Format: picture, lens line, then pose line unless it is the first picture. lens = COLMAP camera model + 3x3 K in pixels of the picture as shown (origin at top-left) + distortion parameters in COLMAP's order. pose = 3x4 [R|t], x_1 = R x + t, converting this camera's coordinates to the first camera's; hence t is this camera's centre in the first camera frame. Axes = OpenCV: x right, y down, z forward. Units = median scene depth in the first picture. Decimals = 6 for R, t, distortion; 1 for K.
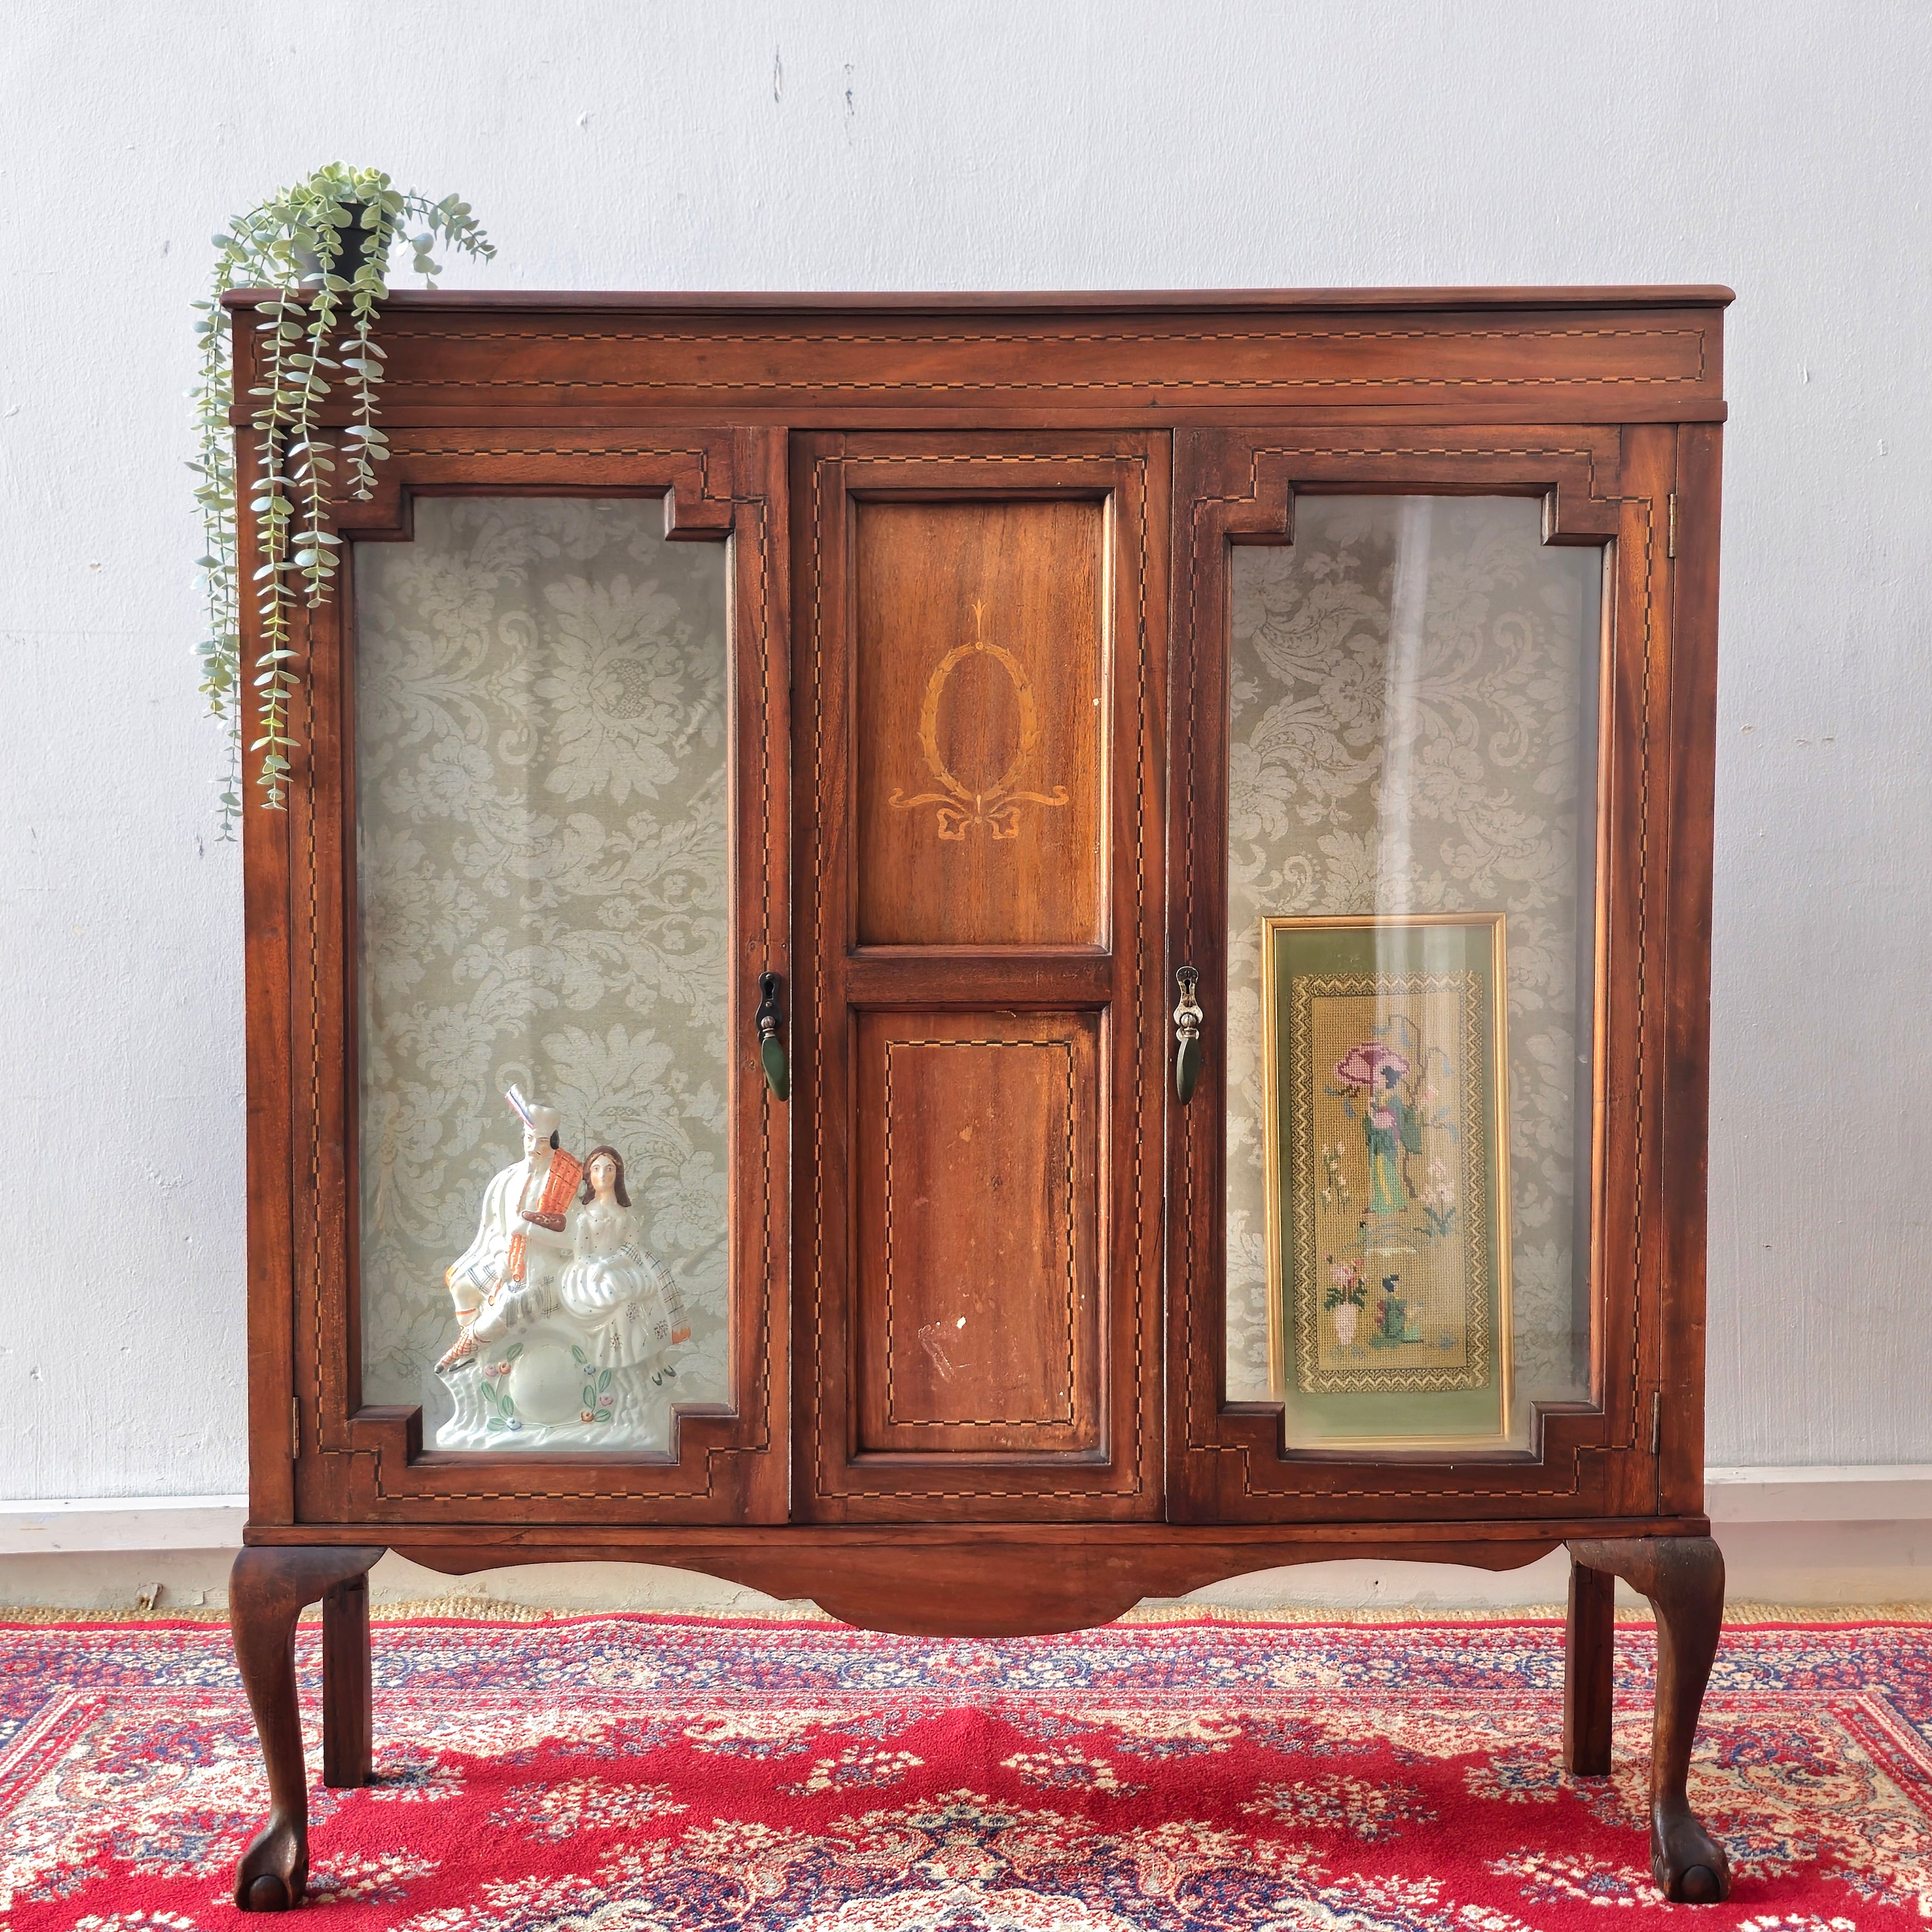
lens RADIAL K [[2589.4, 0, 957.1], [0, 2589.4, 961.9], [0, 0, 1]] dist [0.070565, -0.057464]
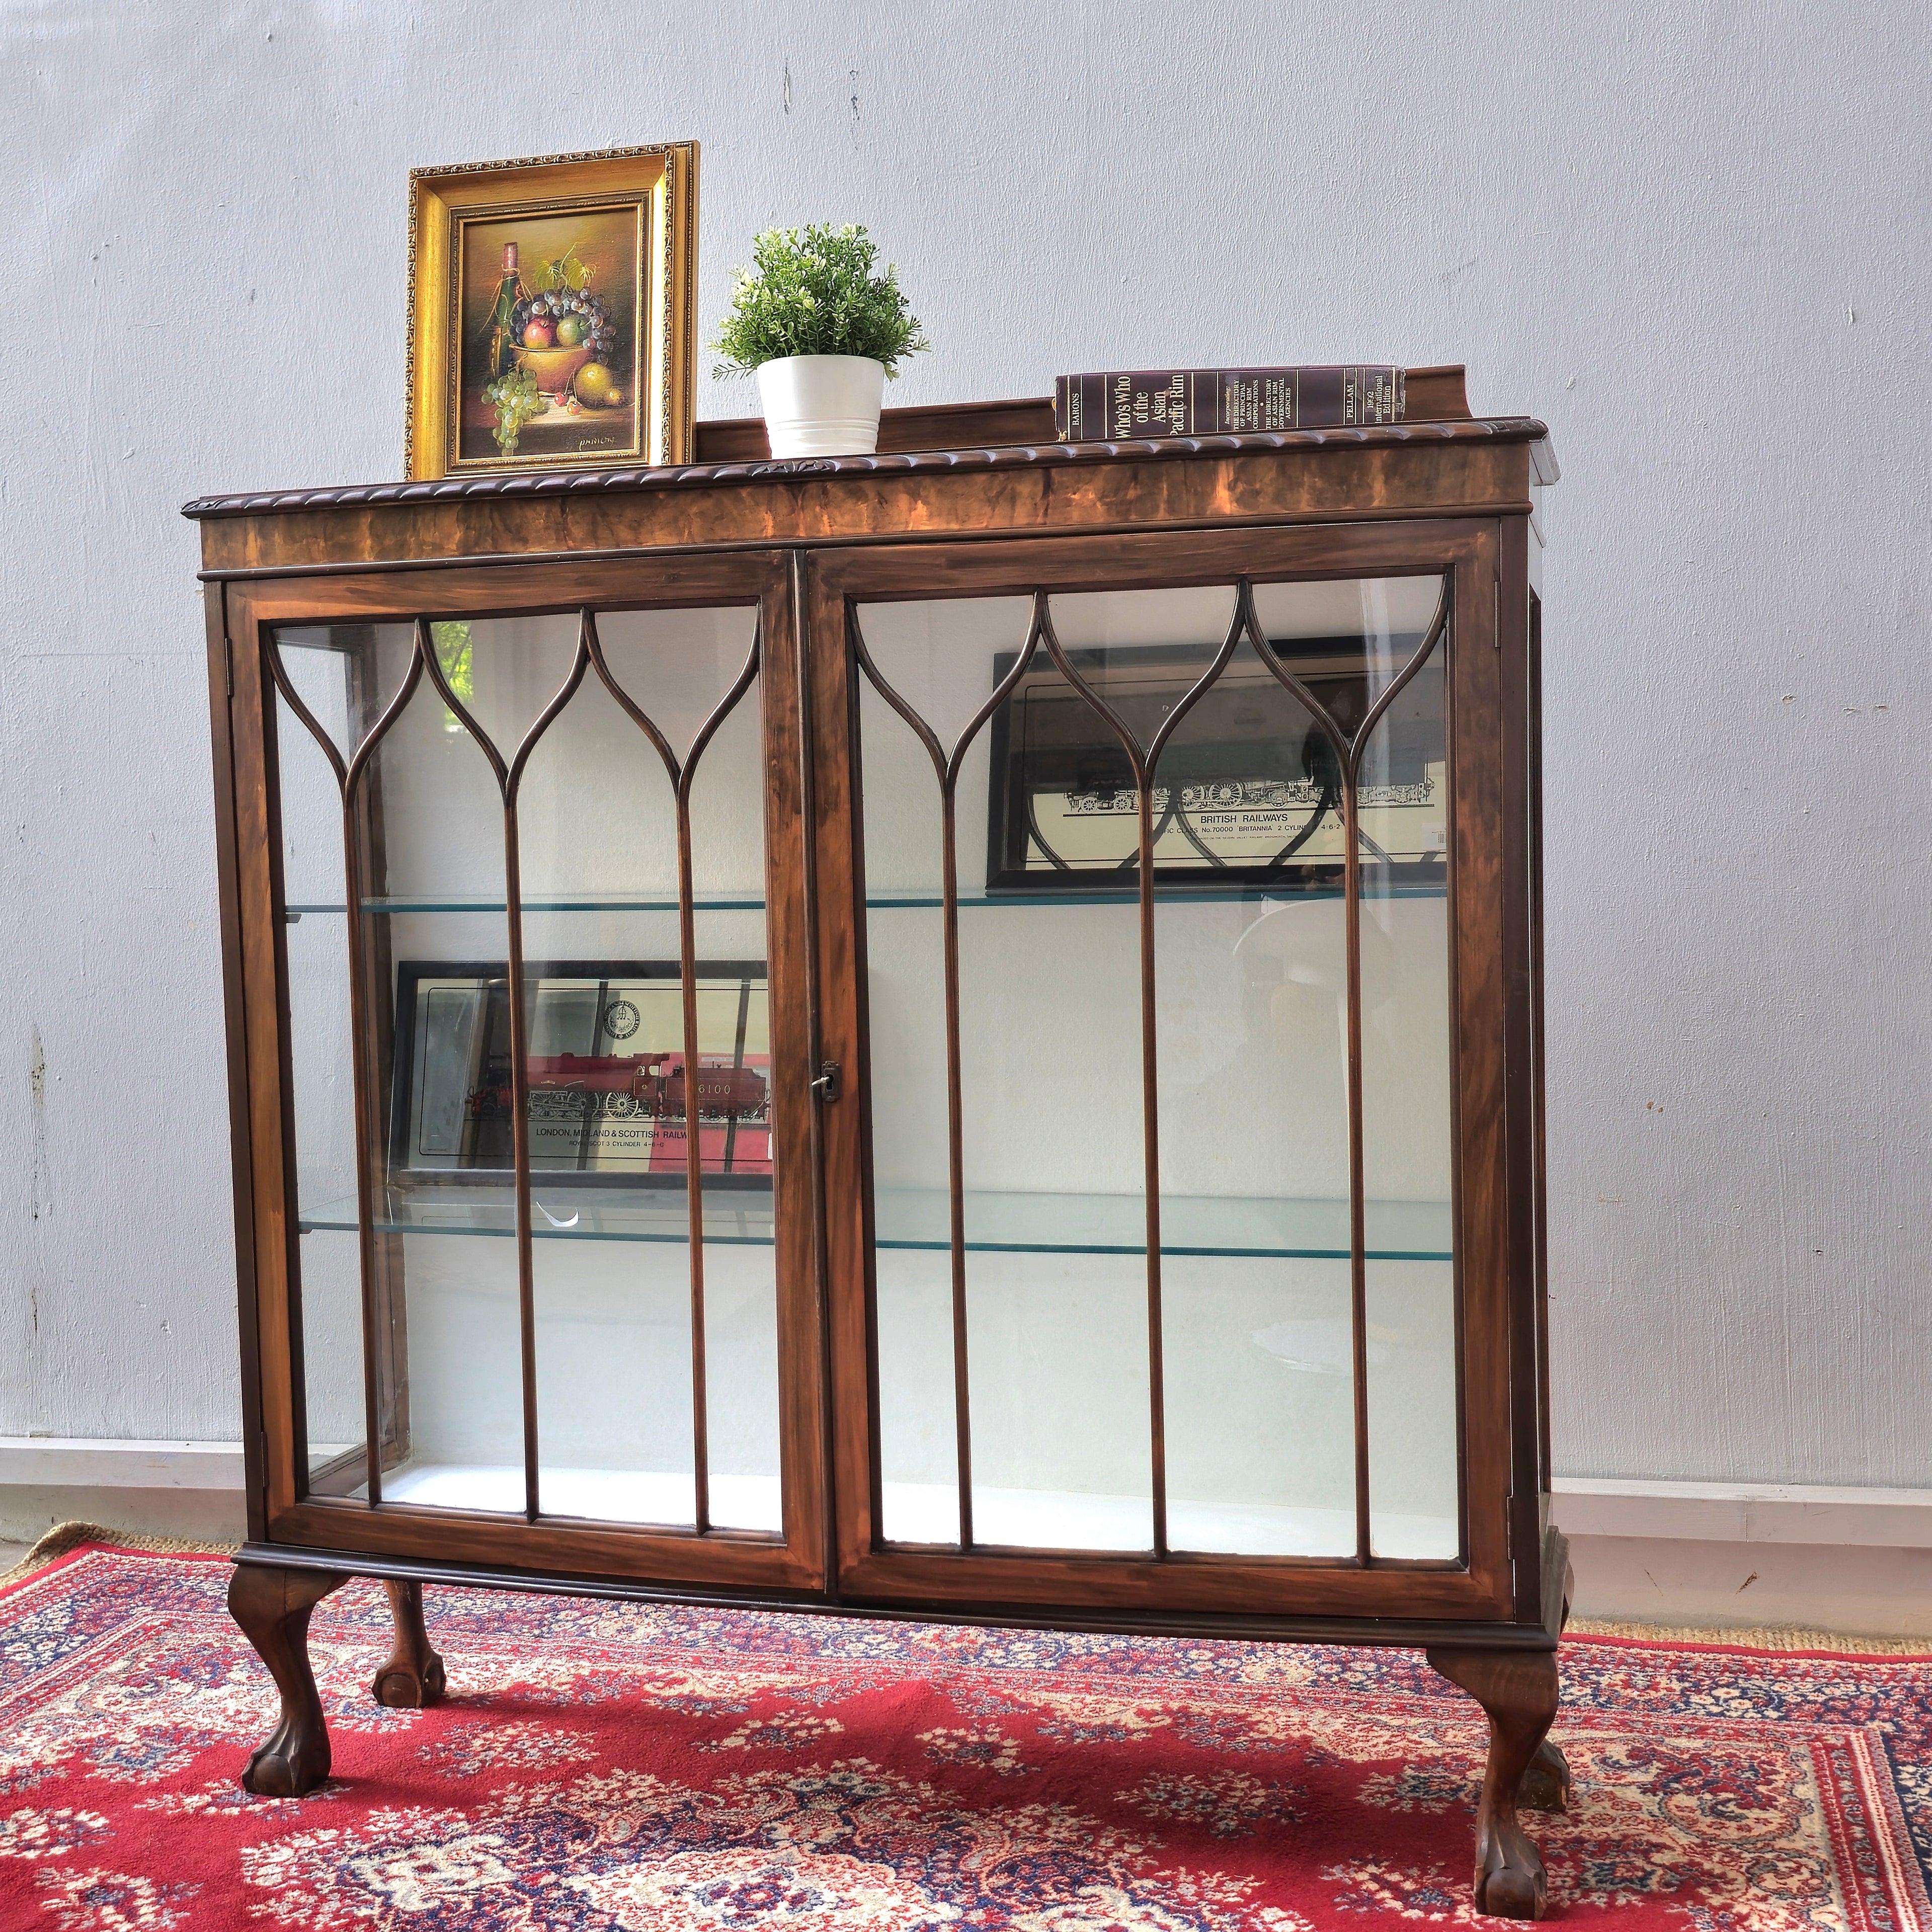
lens RADIAL K [[2584.1, 0, 928.0], [0, 2584.1, 986.1], [0, 0, 1]] dist [0.074922, -0.071164]
pose [[0.969493, -0.000335, -0.245117, 0.291756], [0.003699, 0.999905, 0.013265, 0.000389], [0.245089, -0.013767, 0.969403, 0.019796]]
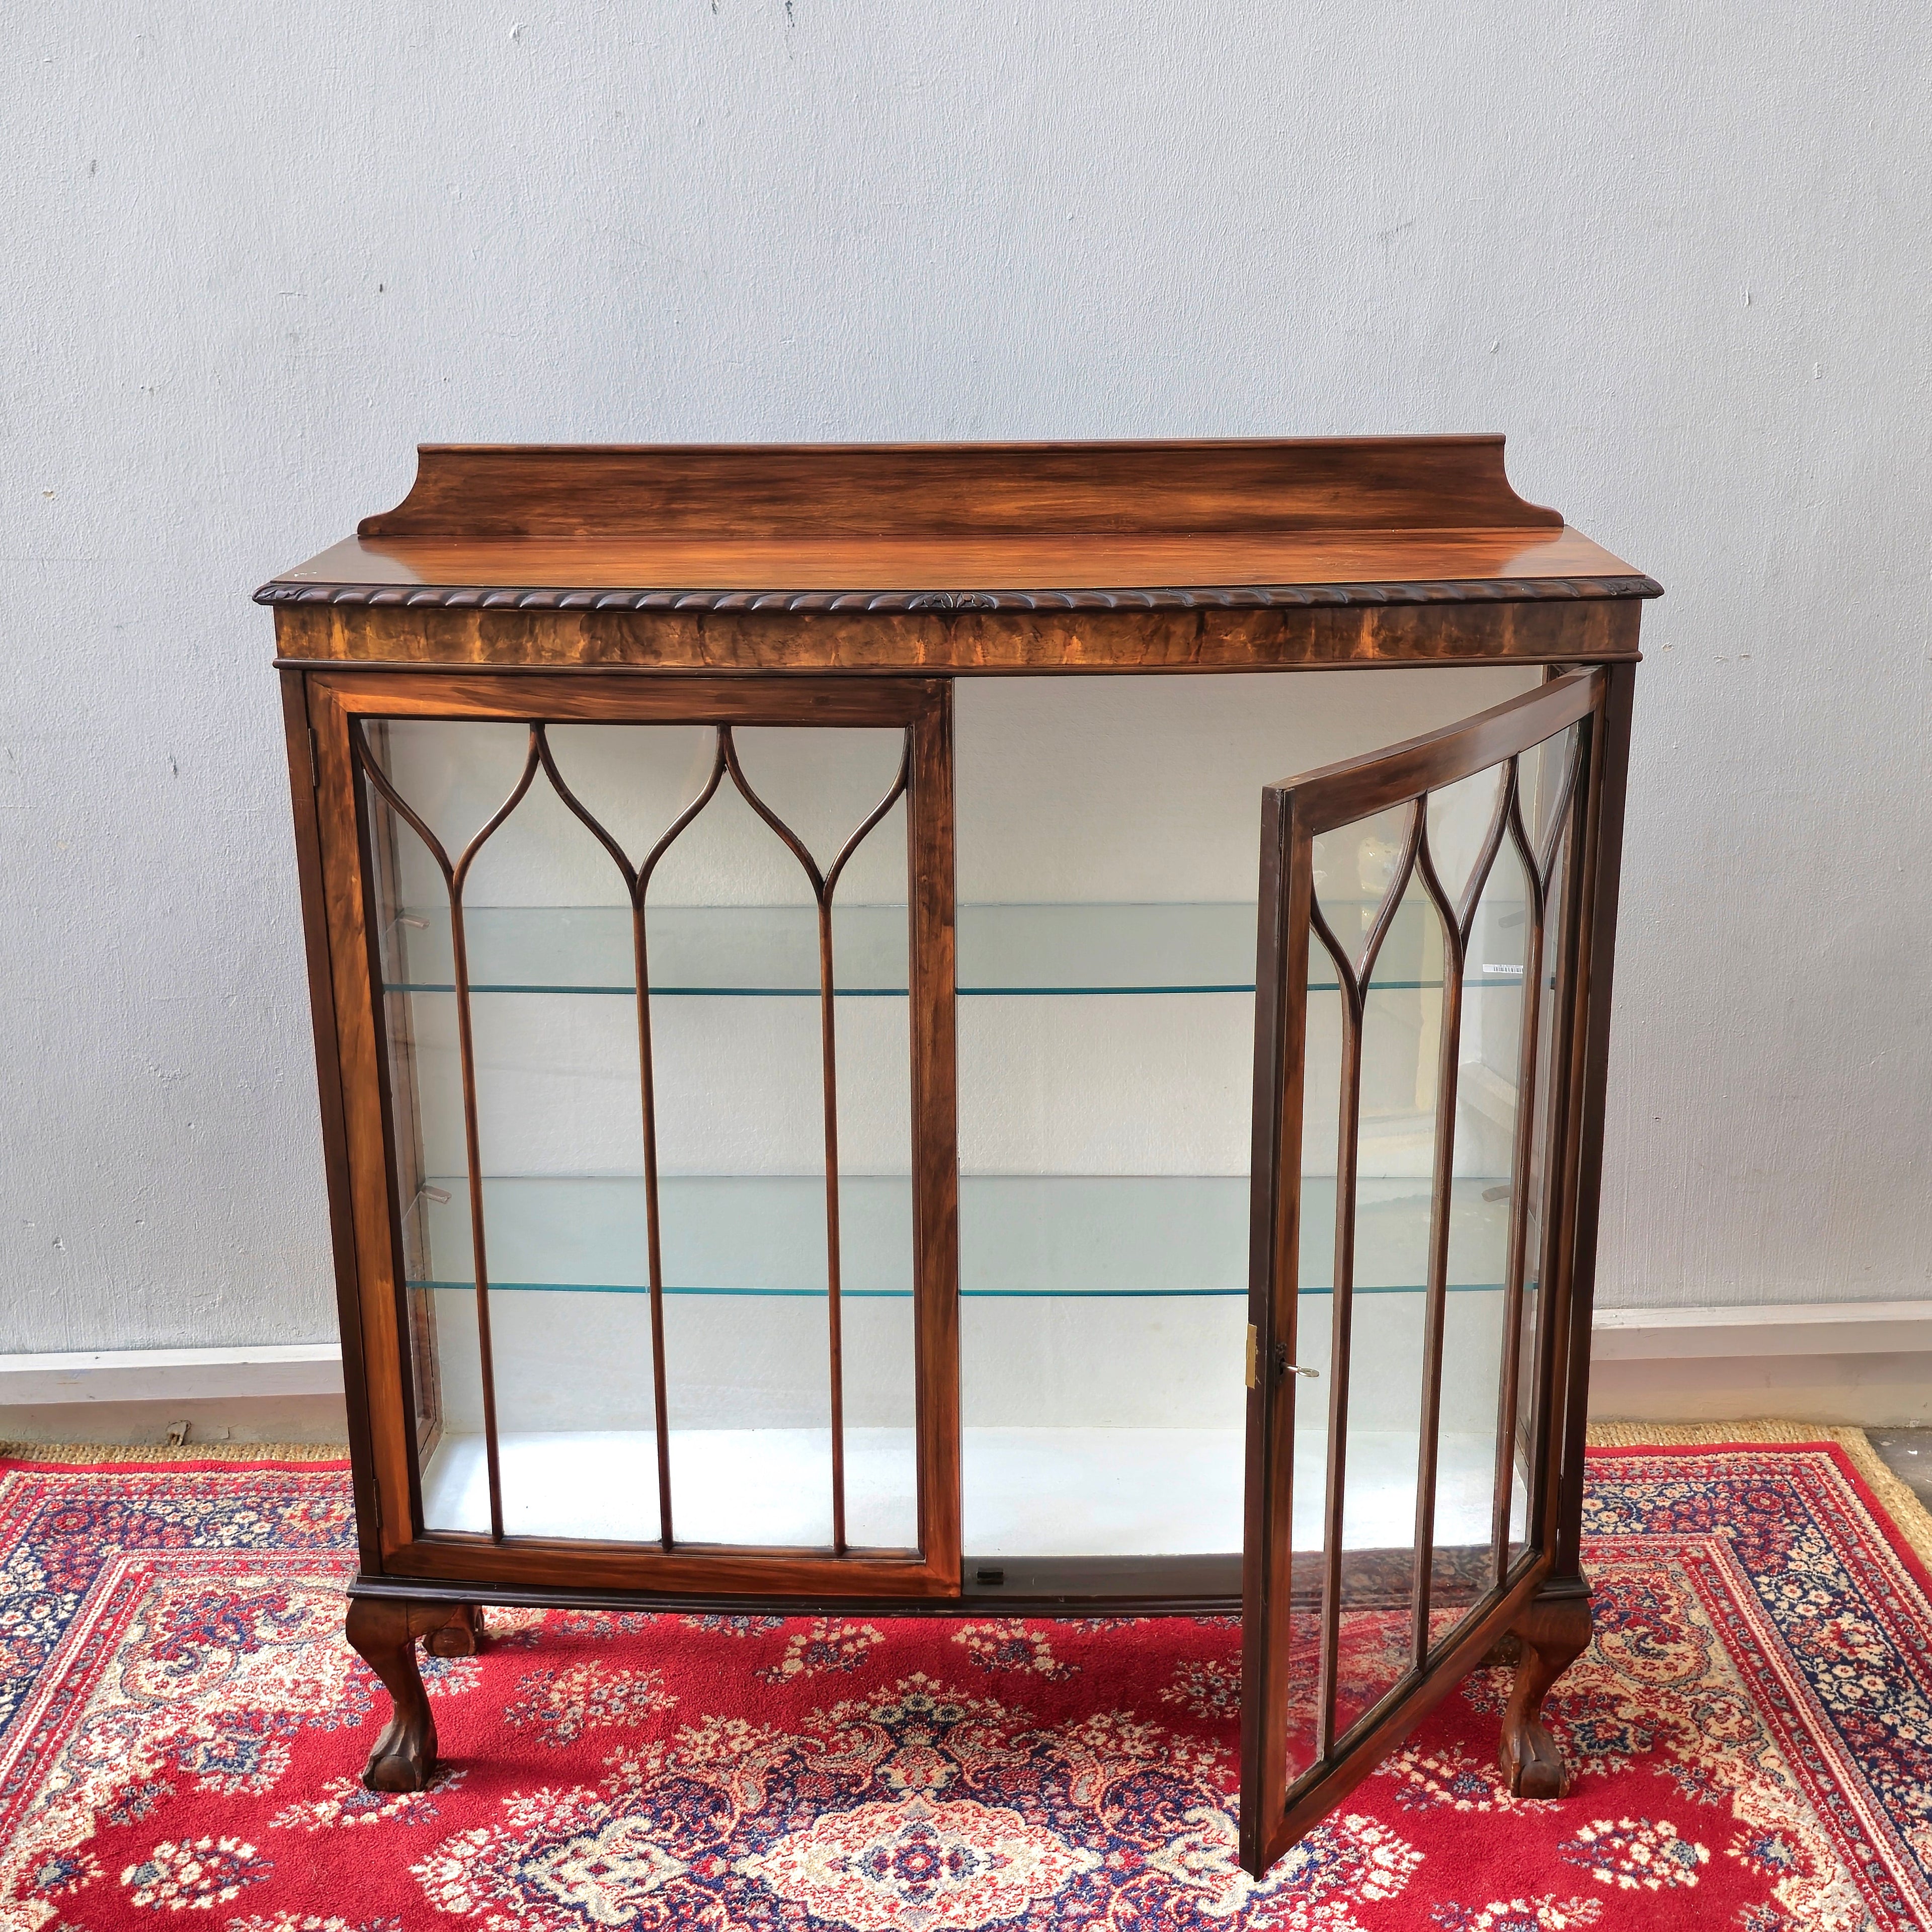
lens RADIAL K [[2583.2, 0, 973.9], [0, 2583.2, 959.6], [0, 0, 1]] dist [0.086529, -0.110463]
pose [[0.999750, -0.007665, 0.021009, 0.005128], [0.002433, 0.971125, 0.238558, -0.271191], [-0.022231, -0.238448, 0.970901, -0.034731]]
